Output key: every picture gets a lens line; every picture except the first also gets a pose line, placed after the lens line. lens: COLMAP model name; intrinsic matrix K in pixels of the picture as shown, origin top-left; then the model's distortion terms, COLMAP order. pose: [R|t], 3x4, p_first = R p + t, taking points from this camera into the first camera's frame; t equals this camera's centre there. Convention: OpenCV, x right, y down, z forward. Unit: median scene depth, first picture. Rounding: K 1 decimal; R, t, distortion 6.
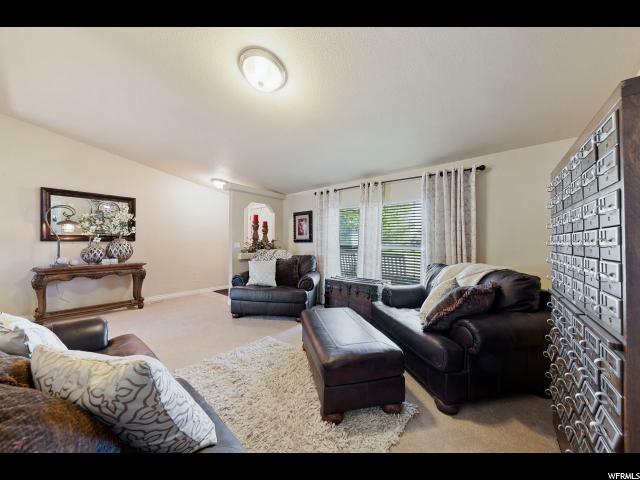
lens RADIAL K [[219.4, 0, 319.5], [0, 219.4, 238.3], [0, 0, 1]] dist [0.000530, -0.000114]
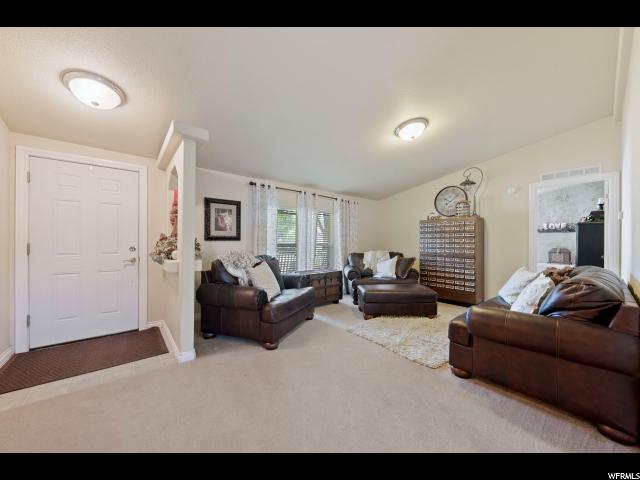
lens RADIAL K [[225.8, 0, 323.0], [0, 225.8, 244.5], [0, 0, 1]] dist [0.000925, -0.000003]
pose [[0.250183, -0.004886, 0.968186, -0.763966], [-0.015455, 0.999840, 0.009040, 0.021060], [-0.968075, -0.017225, 0.250068, 0.484507]]
